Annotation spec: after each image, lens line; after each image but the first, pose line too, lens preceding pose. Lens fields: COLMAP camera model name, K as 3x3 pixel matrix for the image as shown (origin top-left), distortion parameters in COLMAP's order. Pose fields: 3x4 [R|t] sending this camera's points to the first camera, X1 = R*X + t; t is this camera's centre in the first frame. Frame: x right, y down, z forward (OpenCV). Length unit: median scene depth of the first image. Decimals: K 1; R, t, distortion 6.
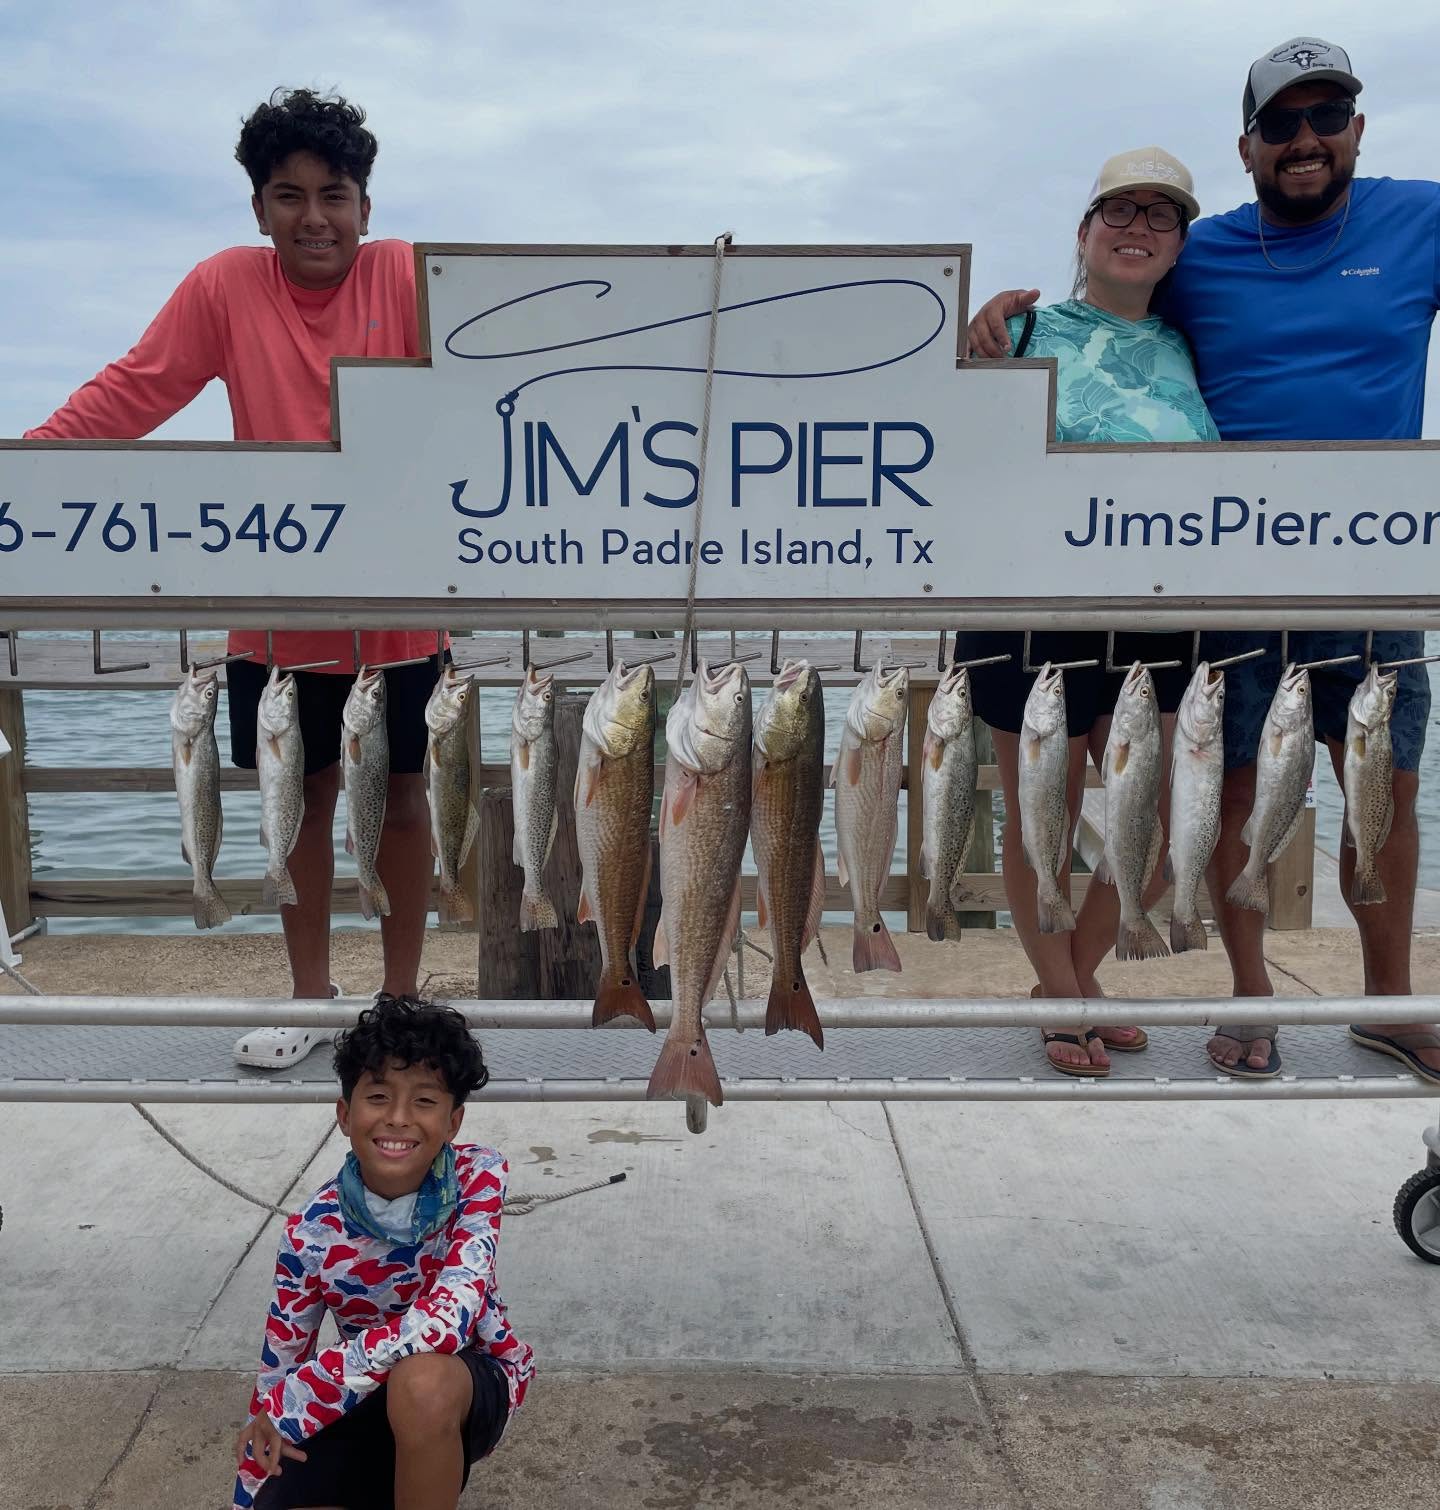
lens RADIAL K [[1780.0, 0, 716.2], [0, 1780.0, 815.6], [0, 0, 1]] dist [0.072543, 0.000000]
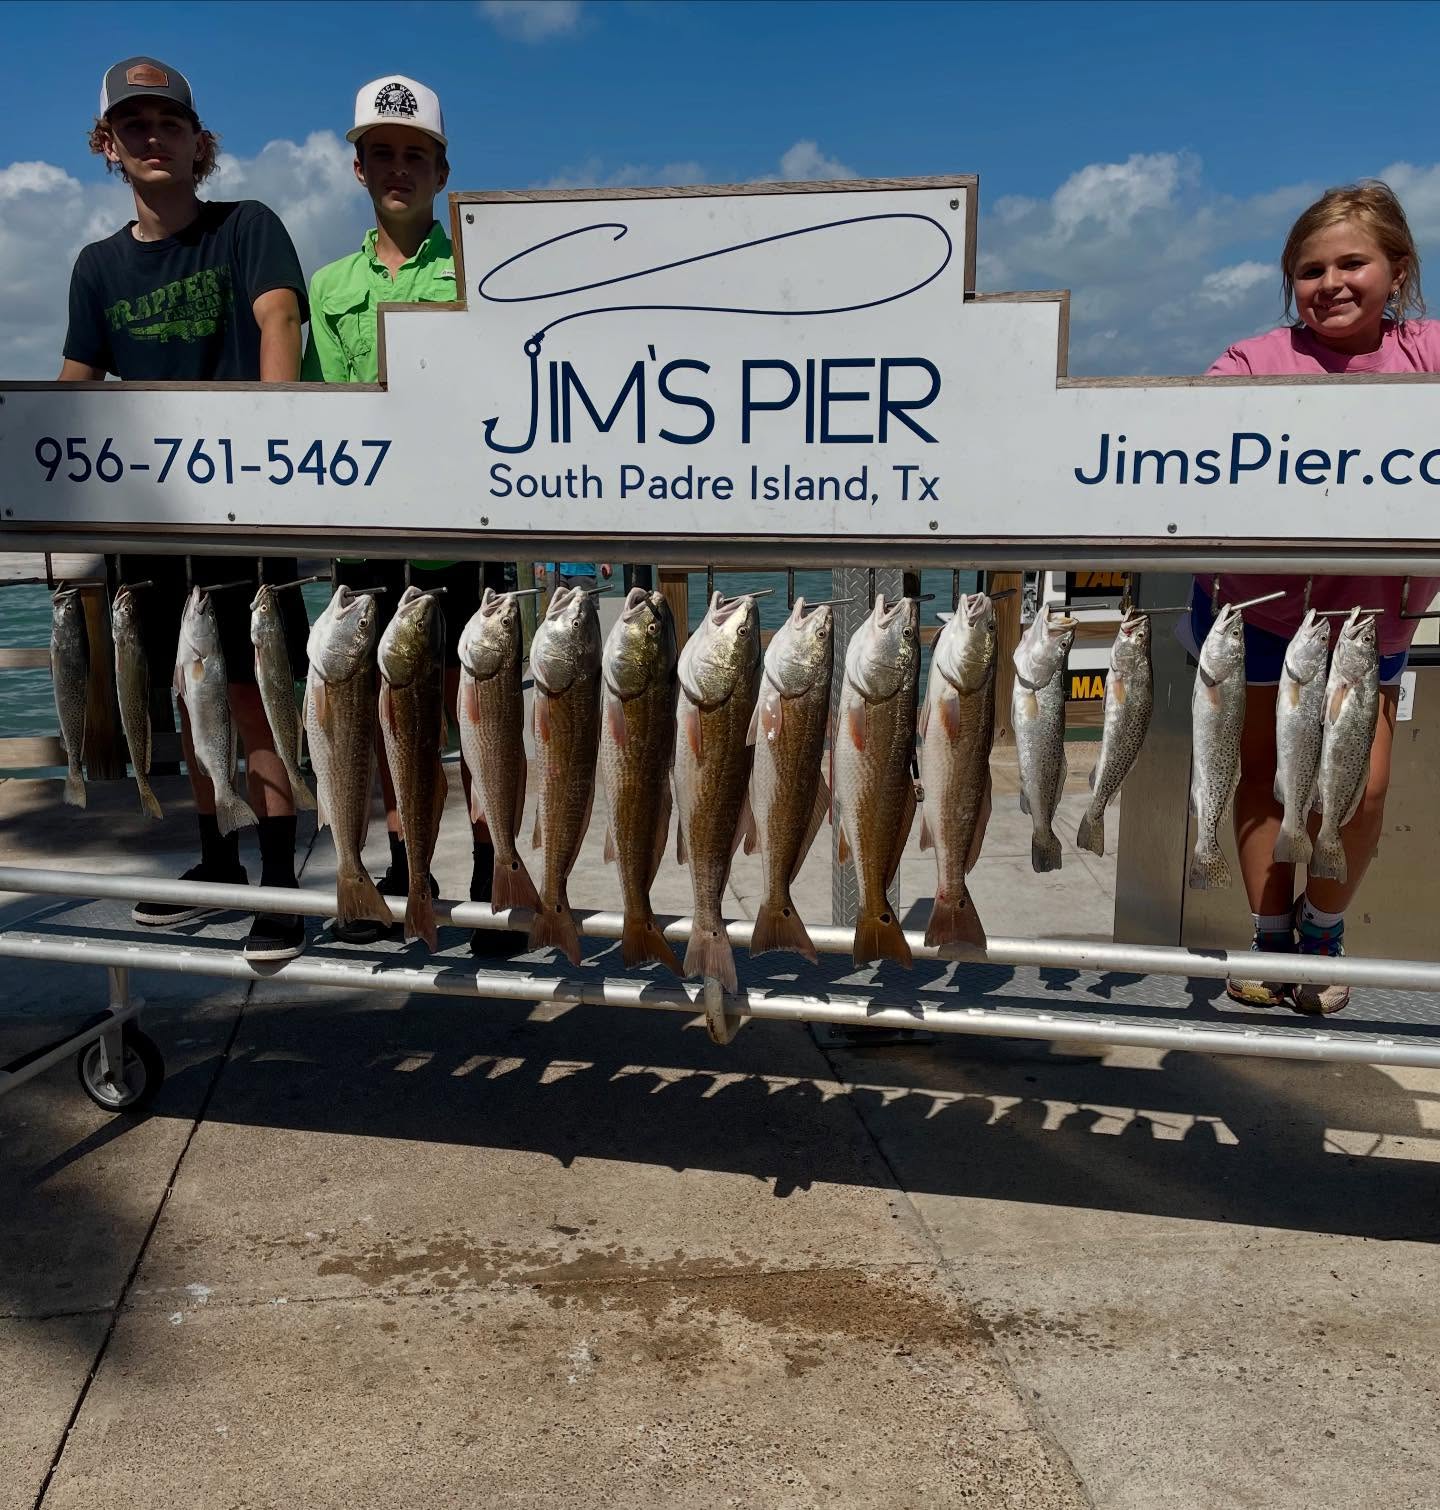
lens RADIAL K [[1780.0, 0, 701.3], [0, 1780.0, 793.6], [0, 0, 1]] dist [0.072543, 0.000000]
pose [[0.974348, 0.044769, -0.220551, 0.220136], [-0.039810, 0.998846, 0.026881, 0.000629], [0.221500, -0.017412, 0.975005, -0.004232]]
